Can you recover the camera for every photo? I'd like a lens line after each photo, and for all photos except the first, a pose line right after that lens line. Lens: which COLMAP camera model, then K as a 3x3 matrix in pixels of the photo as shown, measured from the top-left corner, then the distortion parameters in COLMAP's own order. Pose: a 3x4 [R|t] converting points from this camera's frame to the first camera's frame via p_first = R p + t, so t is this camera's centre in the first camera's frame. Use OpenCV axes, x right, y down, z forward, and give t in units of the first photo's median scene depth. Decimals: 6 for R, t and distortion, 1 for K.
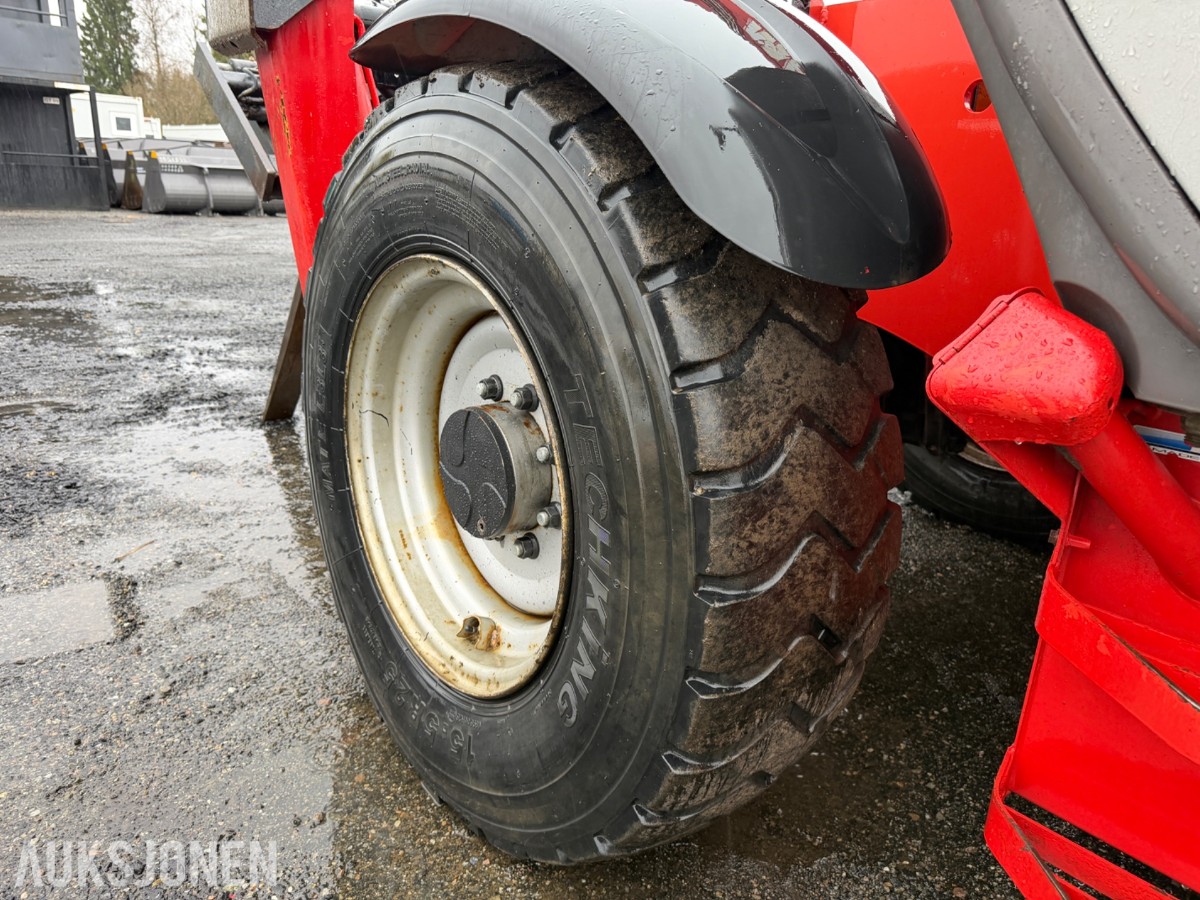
lens RADIAL K [[867.9, 0, 600.2], [0, 867.9, 448.4], [0, 0, 1]] dist [0.002278, -0.001554]
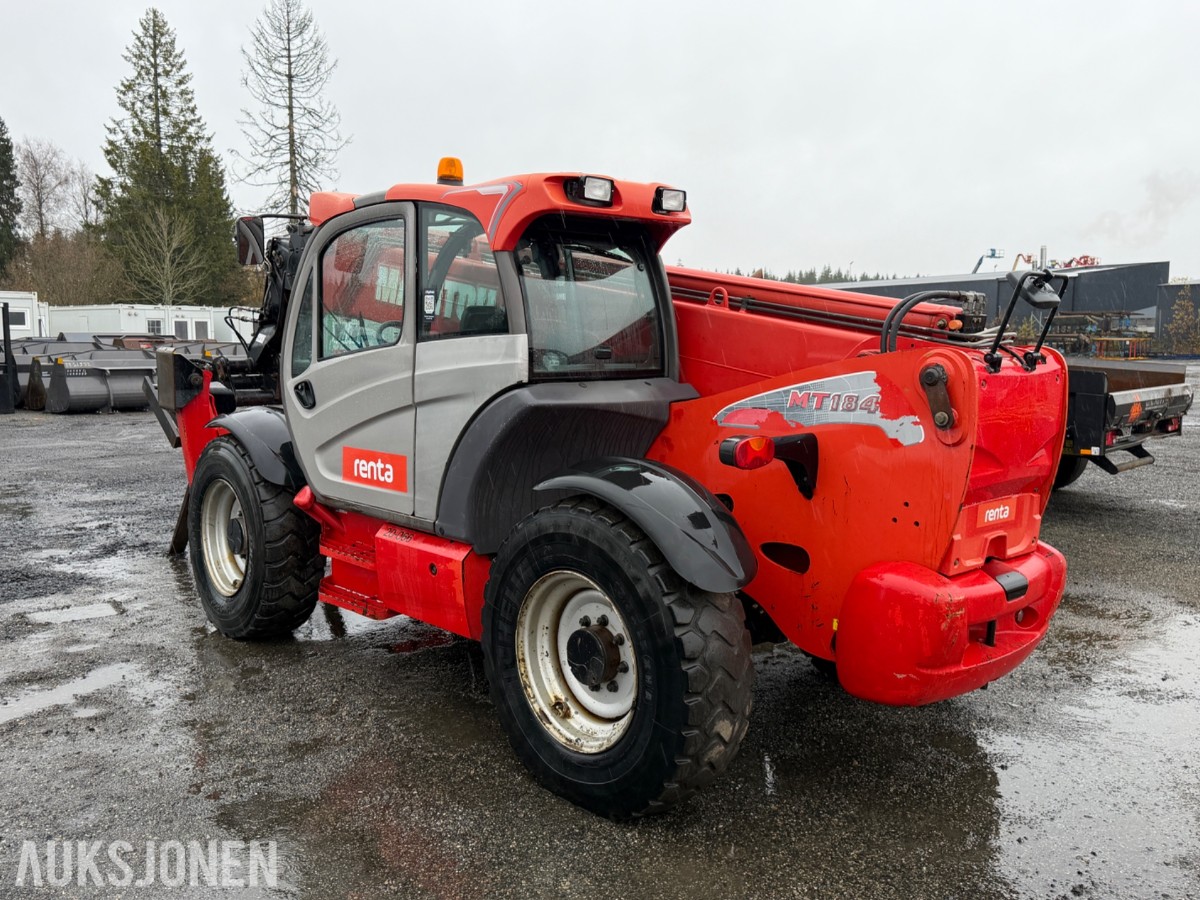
lens RADIAL K [[1044.8, 0, 574.3], [0, 1044.8, 441.3], [0, 0, 1]] dist [0.053355, -0.072418]
pose [[0.998893, -0.043494, 0.017935, 0.166767], [0.046163, 0.979658, -0.195291, 0.077205], [-0.009076, 0.195903, 0.980581, -0.467837]]
